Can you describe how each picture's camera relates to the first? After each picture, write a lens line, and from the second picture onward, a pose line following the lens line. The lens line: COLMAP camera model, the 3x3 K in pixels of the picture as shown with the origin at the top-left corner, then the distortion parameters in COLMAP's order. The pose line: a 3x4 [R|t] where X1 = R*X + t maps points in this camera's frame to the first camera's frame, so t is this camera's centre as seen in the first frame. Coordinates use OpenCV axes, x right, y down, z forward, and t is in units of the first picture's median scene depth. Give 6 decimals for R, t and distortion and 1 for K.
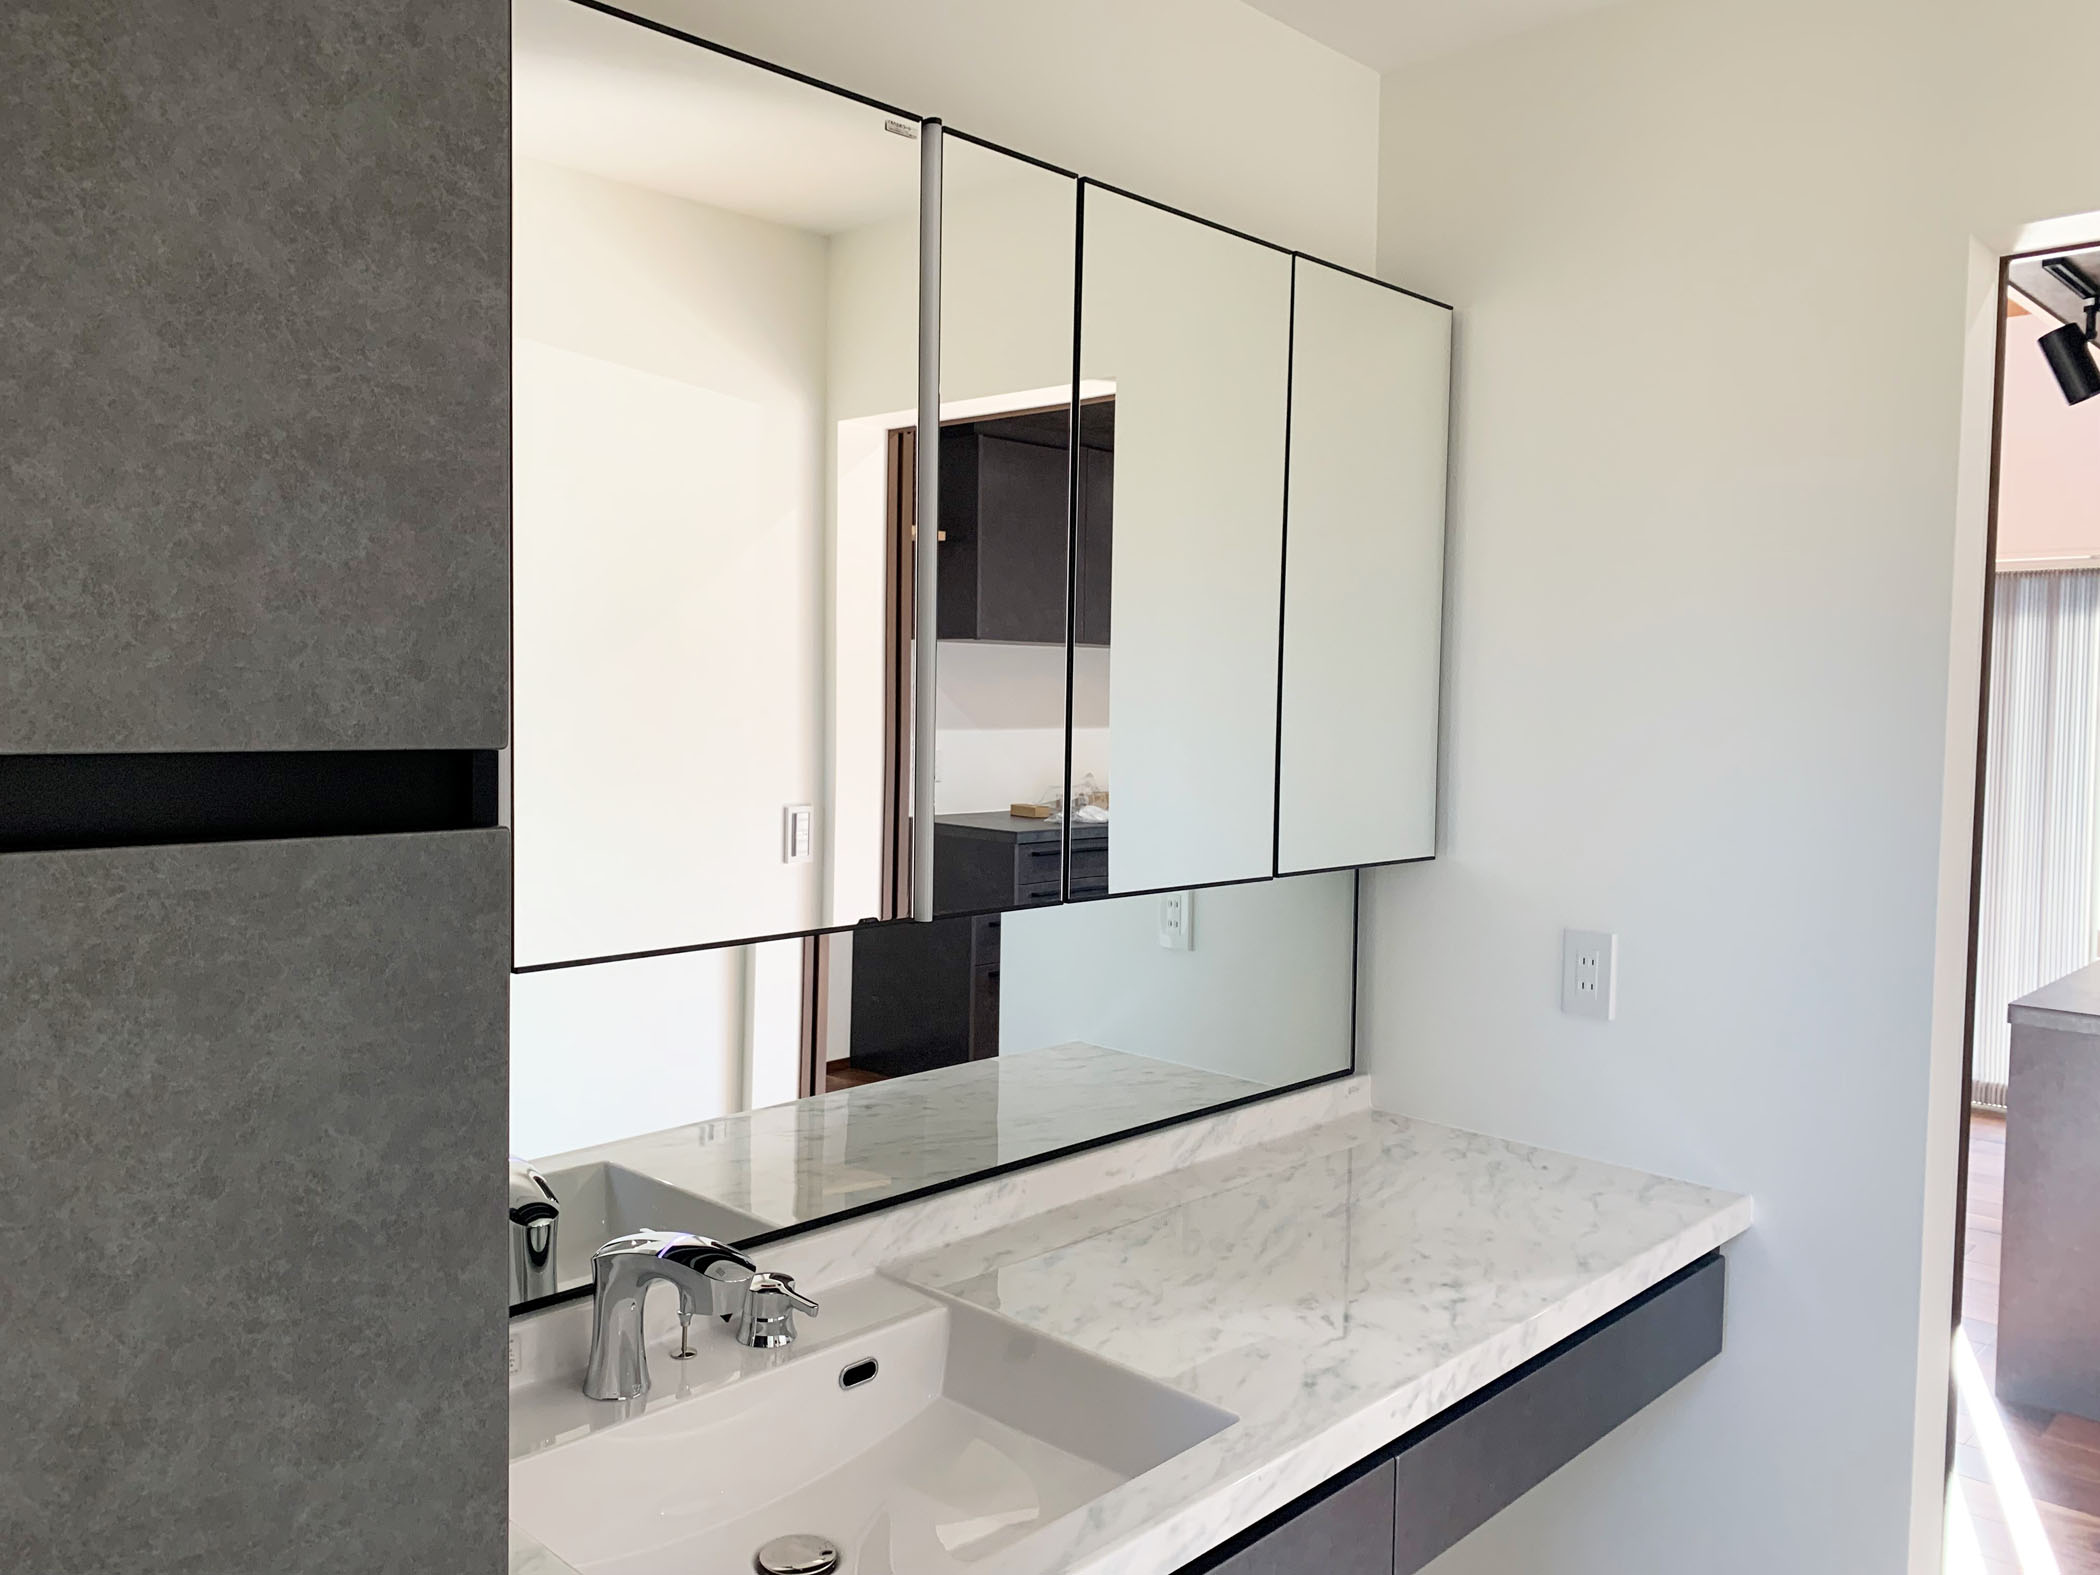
lens RADIAL K [[1624.9, 0, 1042.3], [0, 1624.9, 783.2], [0, 0, 1]] dist [0.009977, -0.004790]
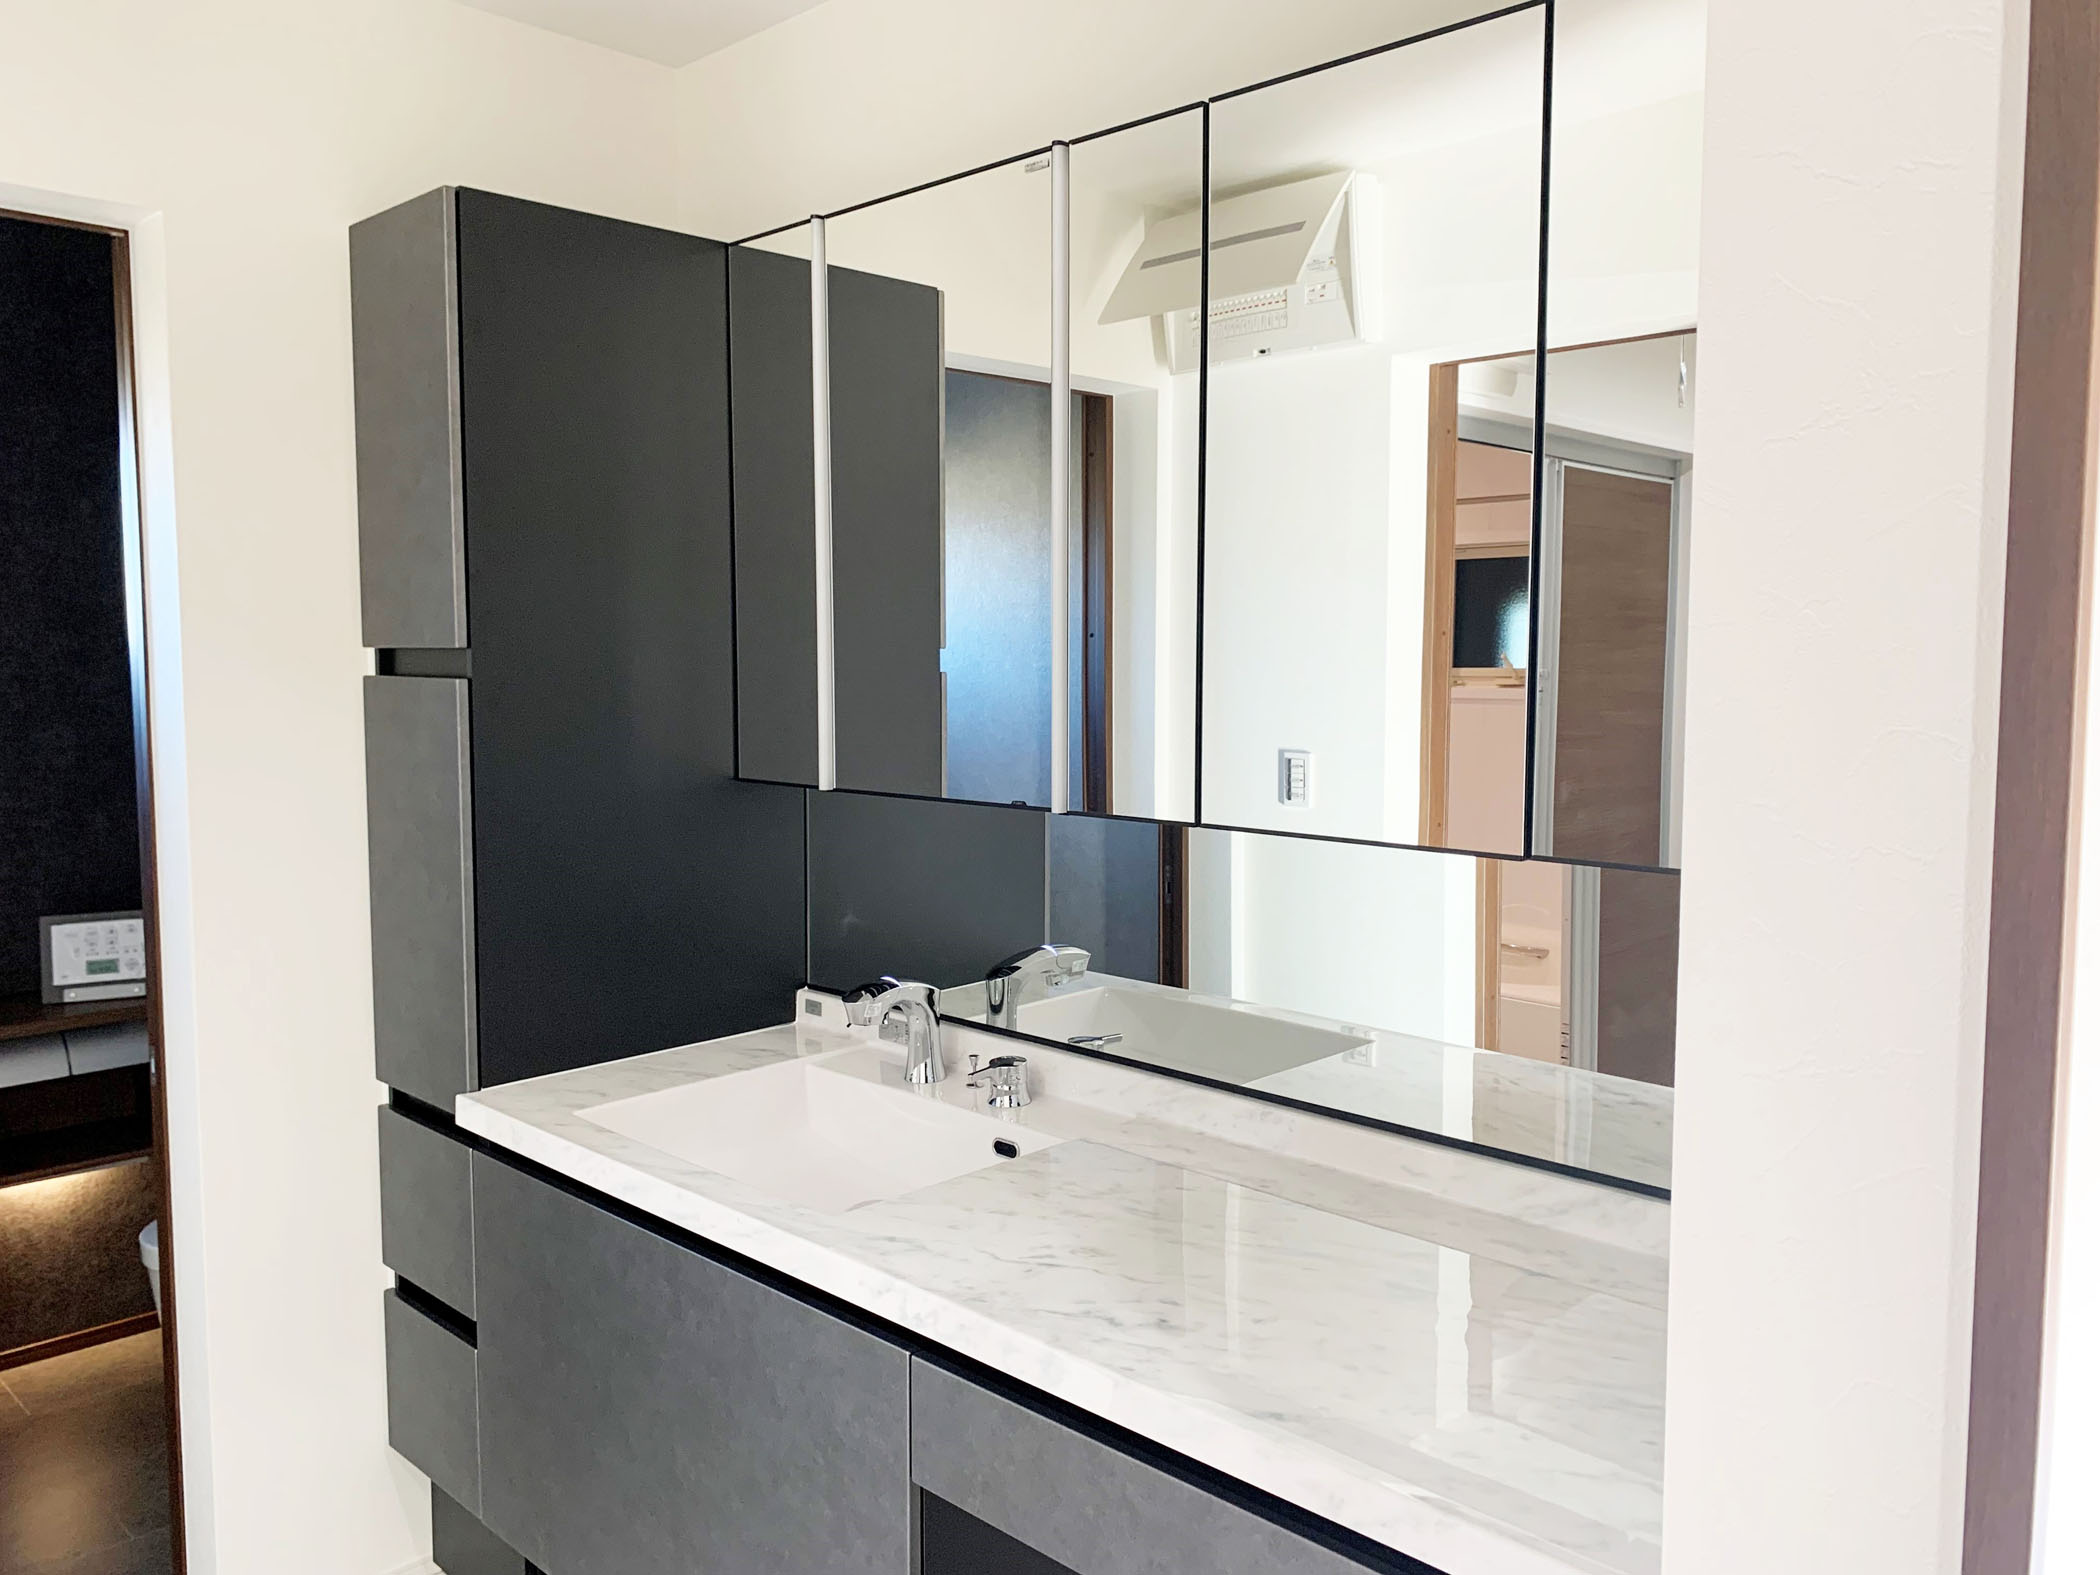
lens RADIAL K [[1624.9, 0, 1042.3], [0, 1624.9, 783.2], [0, 0, 1]] dist [0.009977, -0.004790]
pose [[-0.008282, 0.066774, -0.997734, 1.080075], [-0.070139, 0.995272, 0.067191, -0.013259], [0.997503, 0.070536, -0.003559, 0.949995]]
